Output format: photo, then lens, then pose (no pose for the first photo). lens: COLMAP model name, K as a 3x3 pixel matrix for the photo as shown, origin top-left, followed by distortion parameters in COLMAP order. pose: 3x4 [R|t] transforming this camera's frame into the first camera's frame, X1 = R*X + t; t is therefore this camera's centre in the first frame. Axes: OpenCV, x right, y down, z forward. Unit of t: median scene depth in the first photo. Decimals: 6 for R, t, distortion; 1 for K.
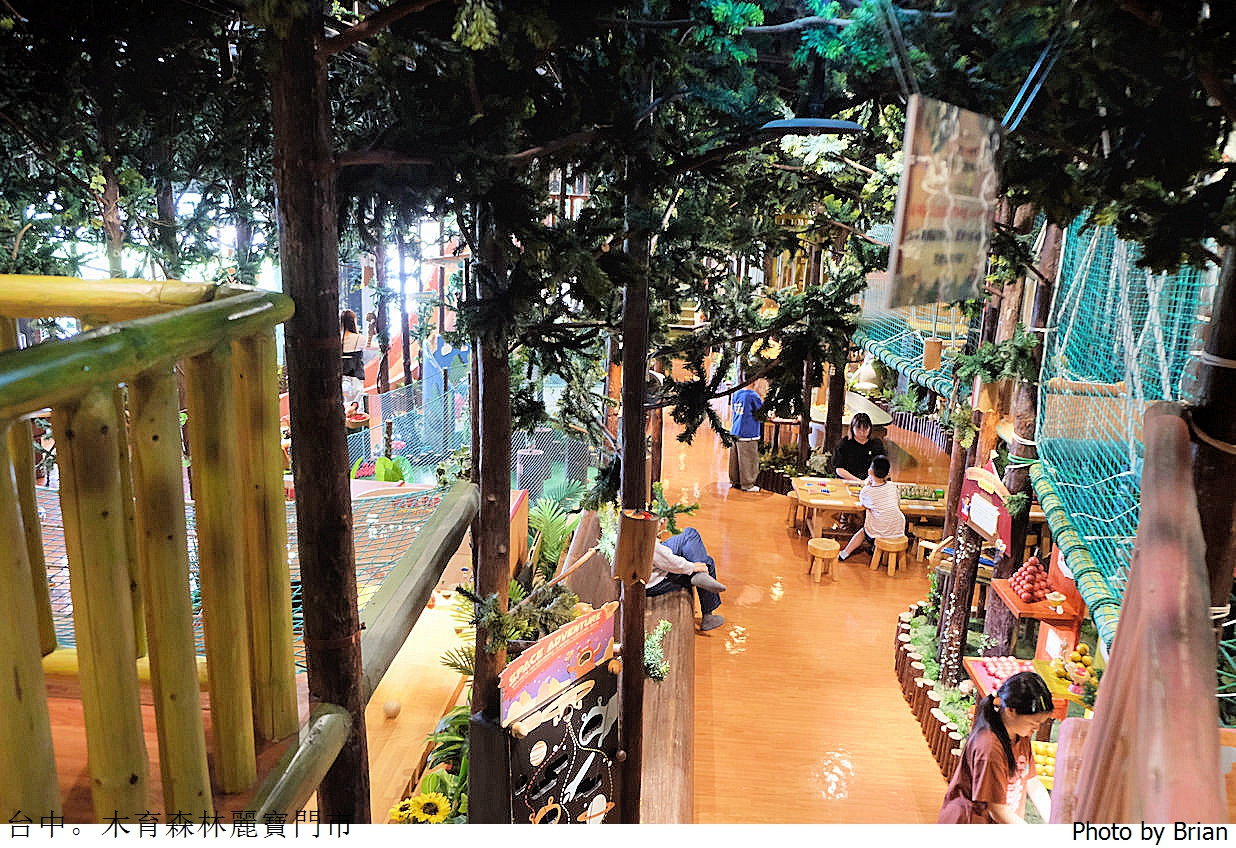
lens RADIAL K [[942.1, 0, 616.6], [0, 942.1, 425.6], [0, 0, 1]] dist [-0.015619, -0.004370]
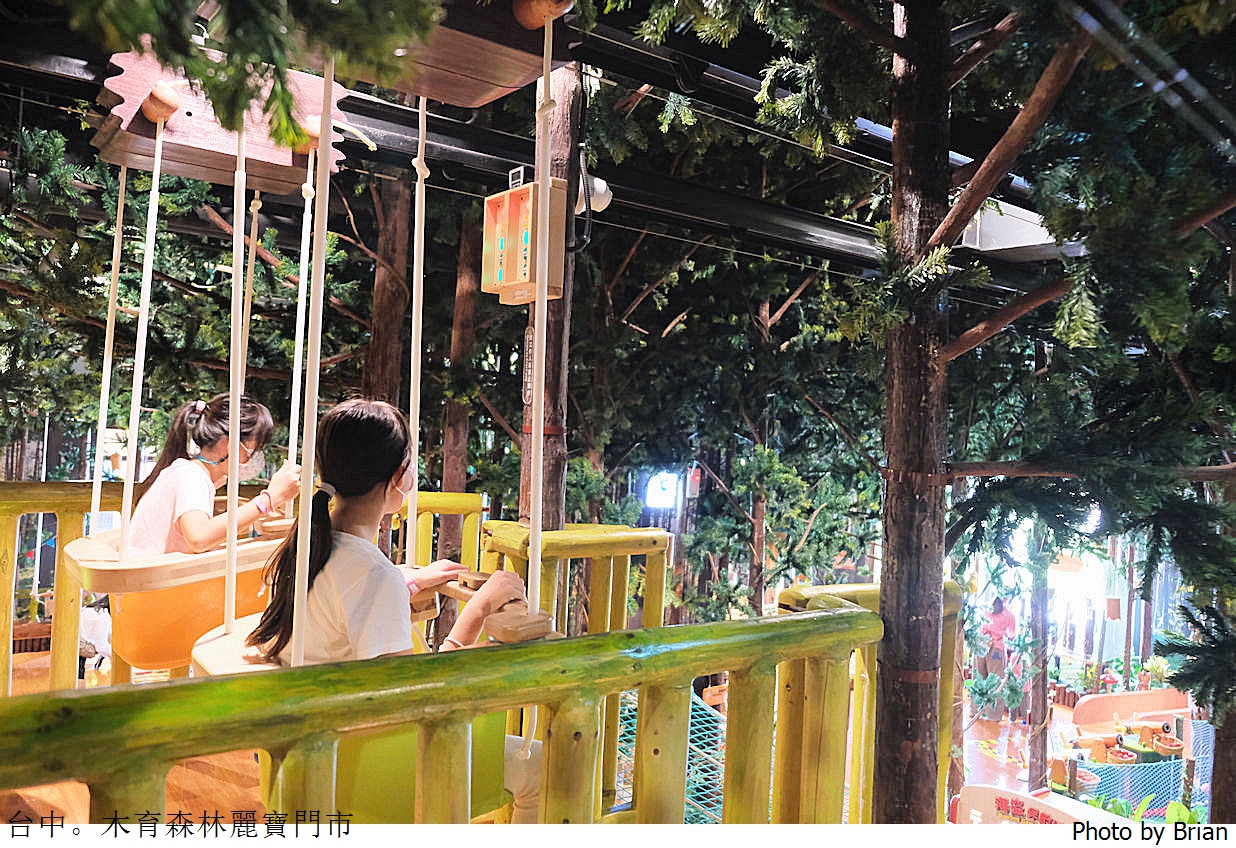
lens RADIAL K [[942.1, 0, 617.7], [0, 942.1, 422.7], [0, 0, 1]] dist [-0.015619, -0.004370]
pose [[0.662180, -0.009834, -0.749280, 0.164313], [-0.208894, 0.957853, -0.197183, -0.086557], [0.719639, 0.287091, 0.632217, 0.199329]]
